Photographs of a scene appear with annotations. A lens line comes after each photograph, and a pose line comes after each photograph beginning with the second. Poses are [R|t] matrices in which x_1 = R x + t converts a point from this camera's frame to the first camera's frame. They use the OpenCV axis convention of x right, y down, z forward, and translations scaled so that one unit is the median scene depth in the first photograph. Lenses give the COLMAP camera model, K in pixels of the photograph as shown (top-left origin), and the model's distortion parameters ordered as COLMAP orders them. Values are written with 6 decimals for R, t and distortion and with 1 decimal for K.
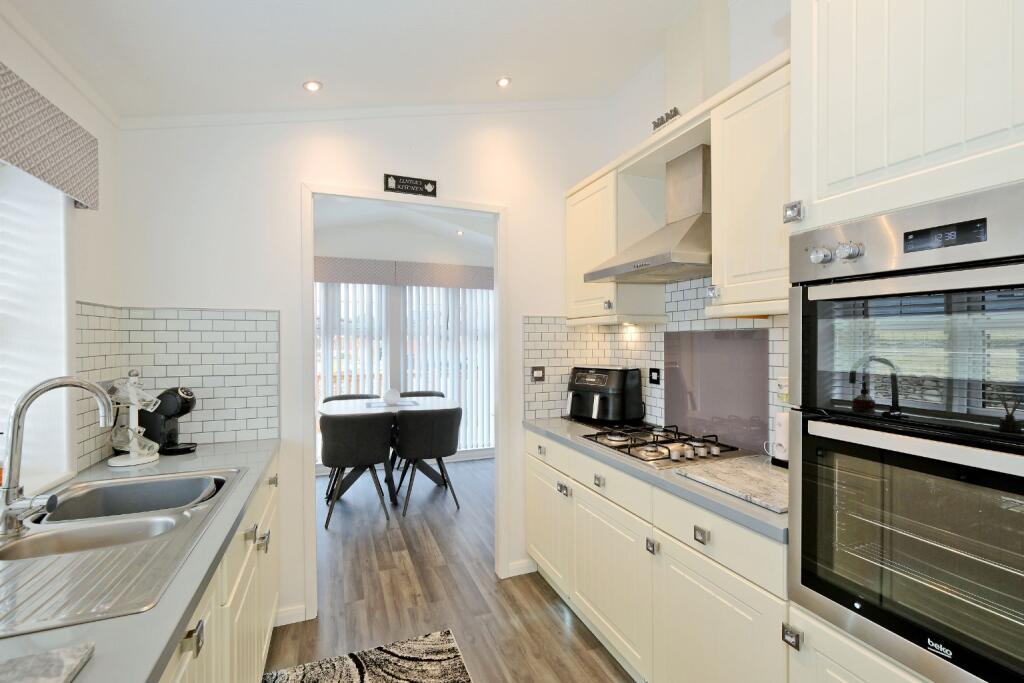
lens RADIAL K [[447.5, 0, 511.7], [0, 447.5, 344.3], [0, 0, 1]] dist [0.000726, -0.000067]
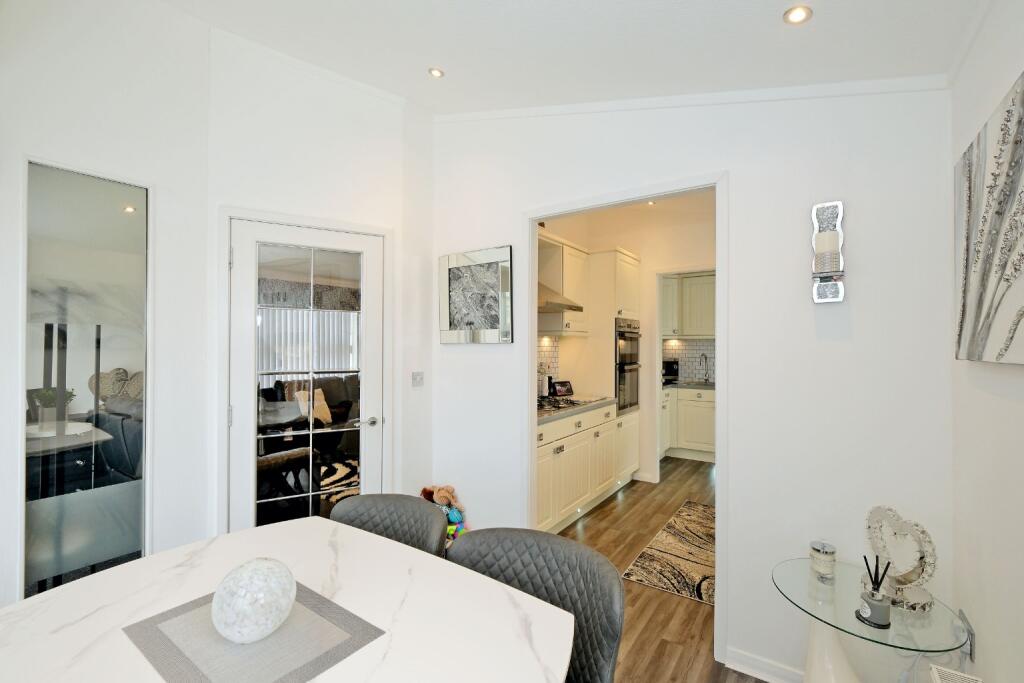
lens RADIAL K [[447.5, 0, 511.7], [0, 447.5, 344.3], [0, 0, 1]] dist [0.000726, -0.000067]
pose [[-0.552097, 0.001004, 0.833779, -1.044579], [0.004814, 0.999986, 0.001983, -0.019391], [-0.833766, 0.005109, -0.552095, 2.002750]]
